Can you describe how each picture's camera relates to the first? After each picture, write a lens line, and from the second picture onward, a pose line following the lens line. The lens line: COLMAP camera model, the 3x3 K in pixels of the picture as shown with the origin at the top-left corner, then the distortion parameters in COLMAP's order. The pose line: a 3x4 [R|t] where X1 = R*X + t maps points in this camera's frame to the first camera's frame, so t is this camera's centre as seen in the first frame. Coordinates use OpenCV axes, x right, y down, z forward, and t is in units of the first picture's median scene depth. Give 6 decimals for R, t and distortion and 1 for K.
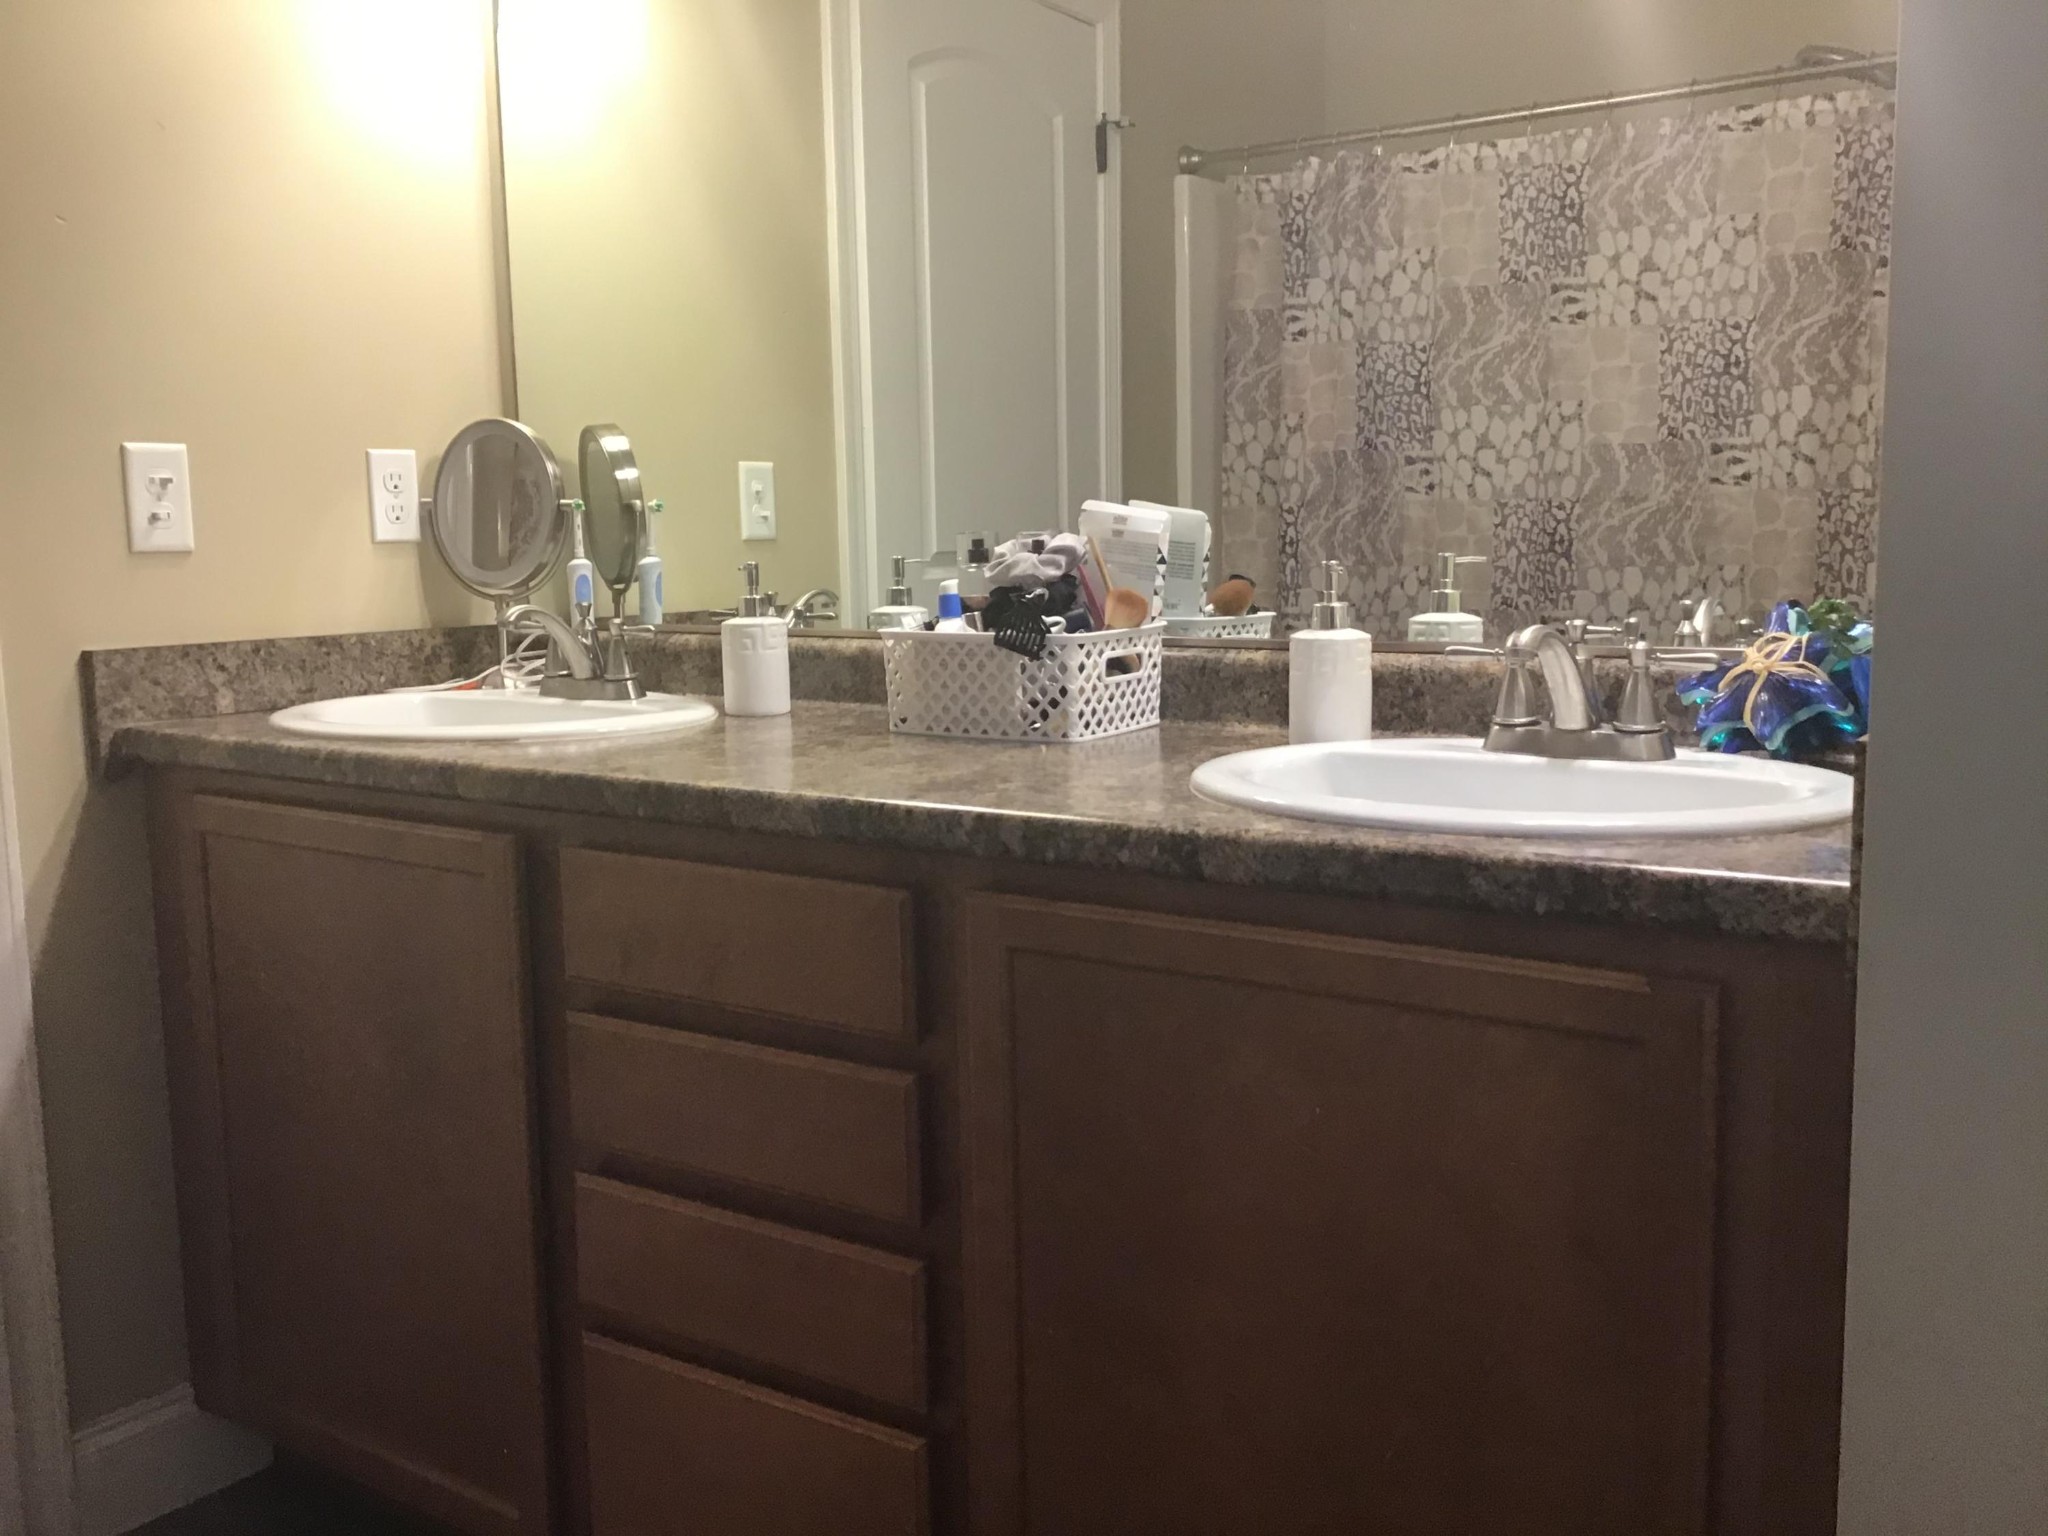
lens RADIAL K [[1789.3, 0, 1024.0], [0, 1789.3, 768.0], [0, 0, 1]] dist [0.088183, -0.168432]
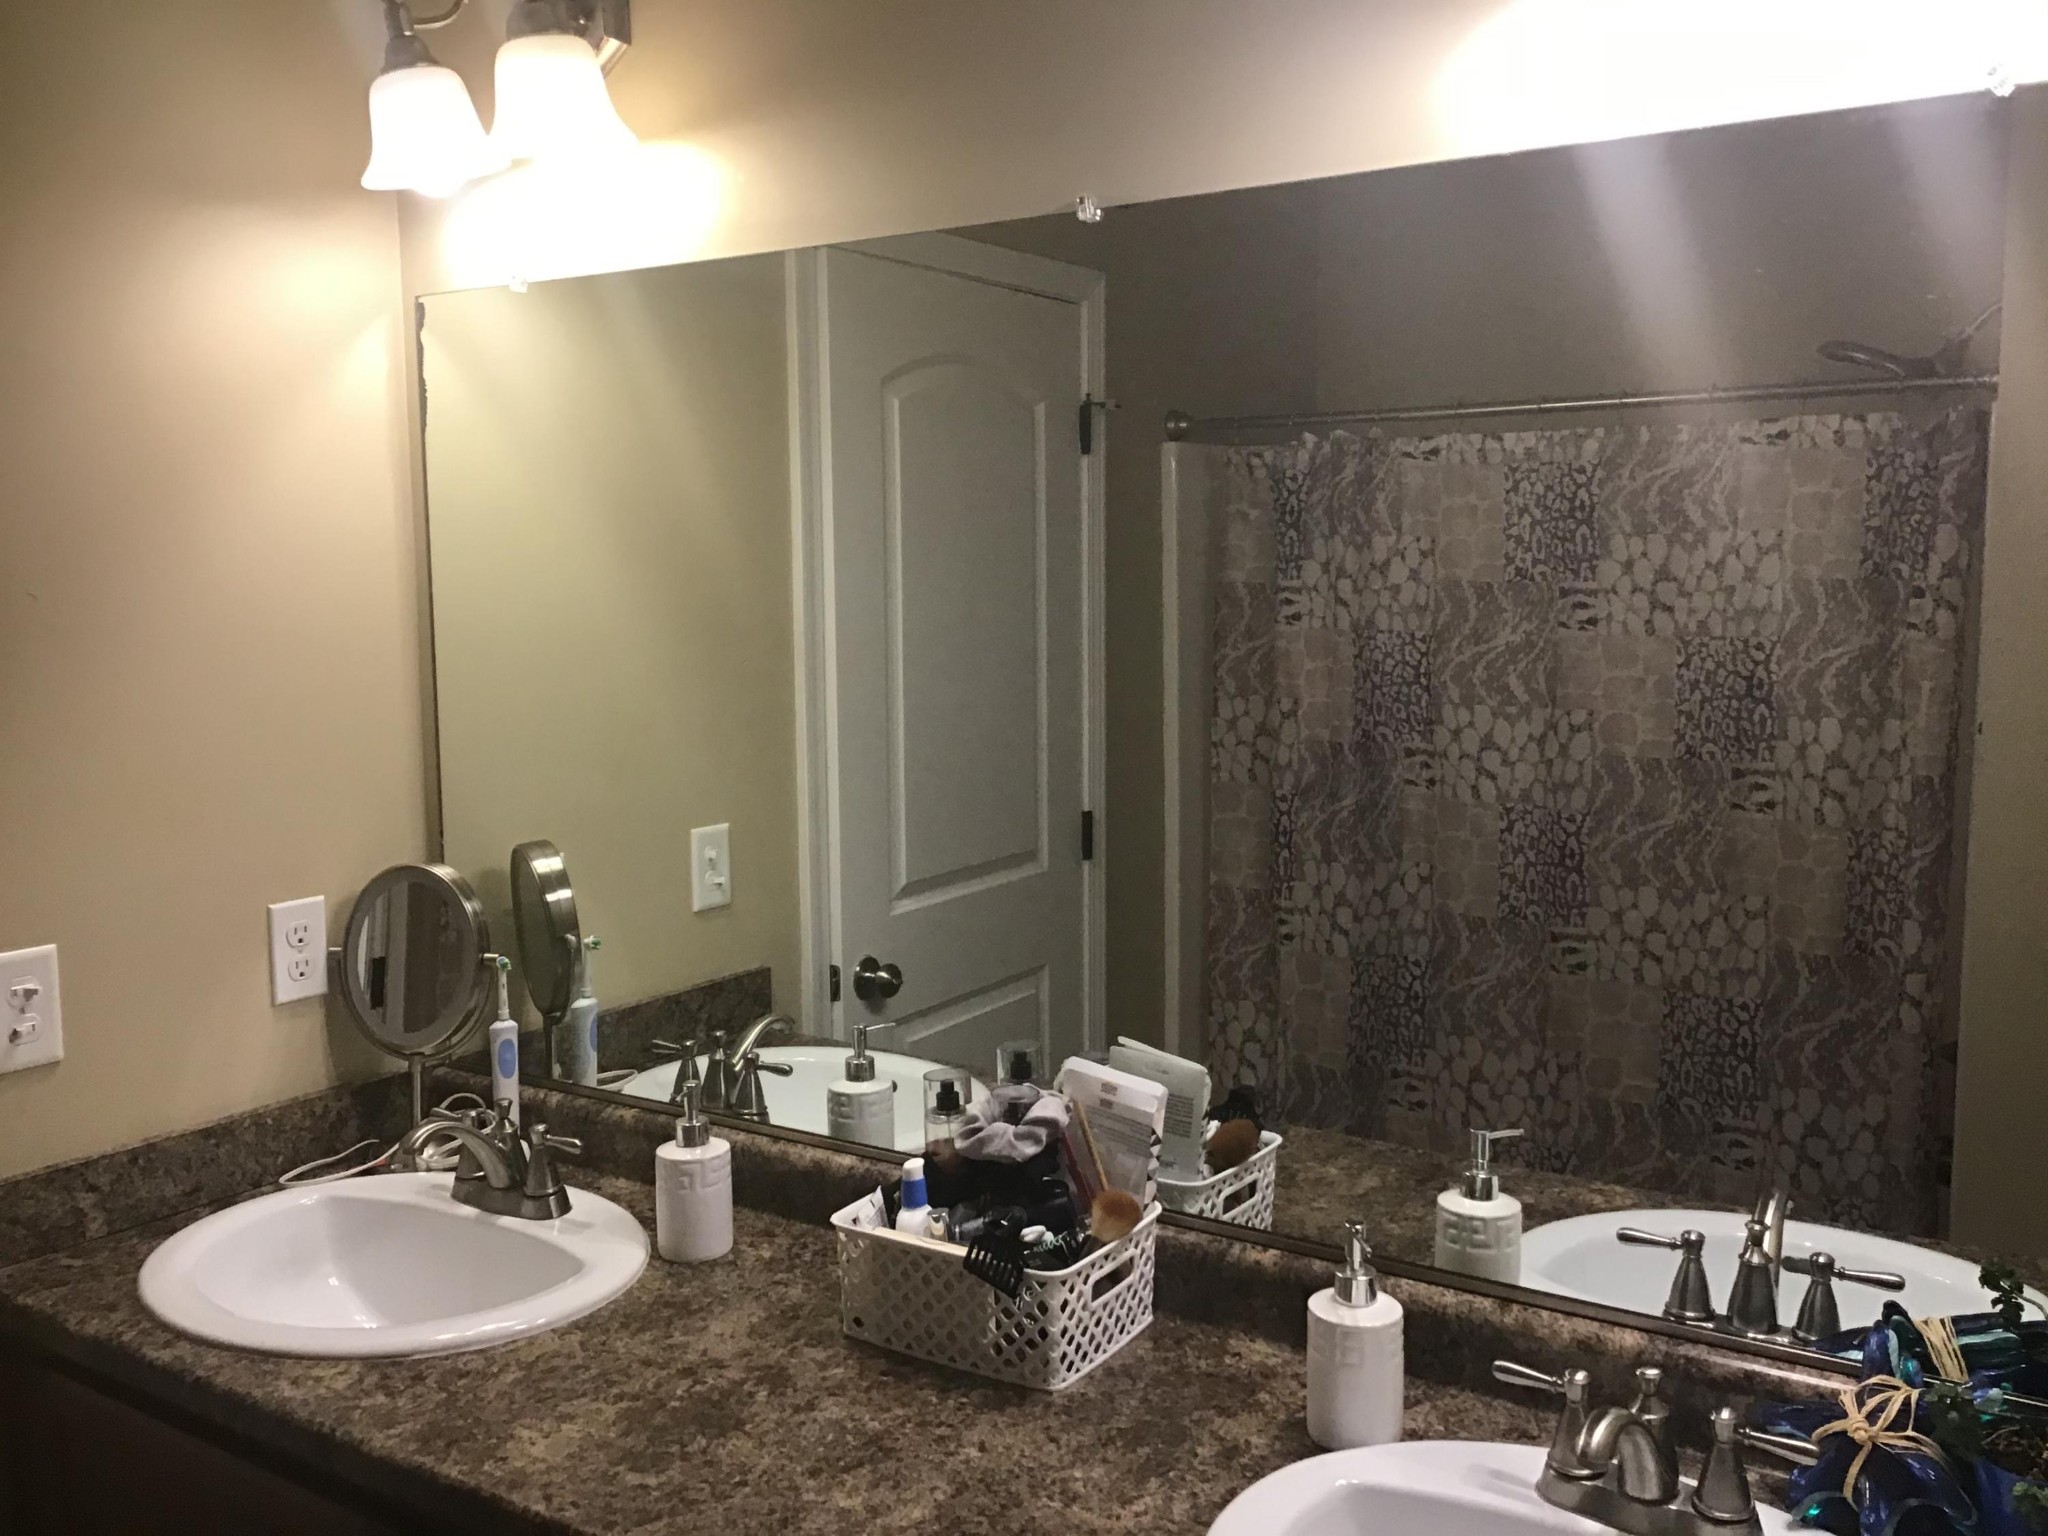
lens RADIAL K [[1789.3, 0, 1024.0], [0, 1789.3, 768.0], [0, 0, 1]] dist [0.088183, -0.168432]
pose [[0.999900, 0.006798, 0.012371, 0.000145], [-0.006473, 0.999638, -0.026119, -0.154791], [-0.012544, 0.026037, 0.999582, 0.066609]]
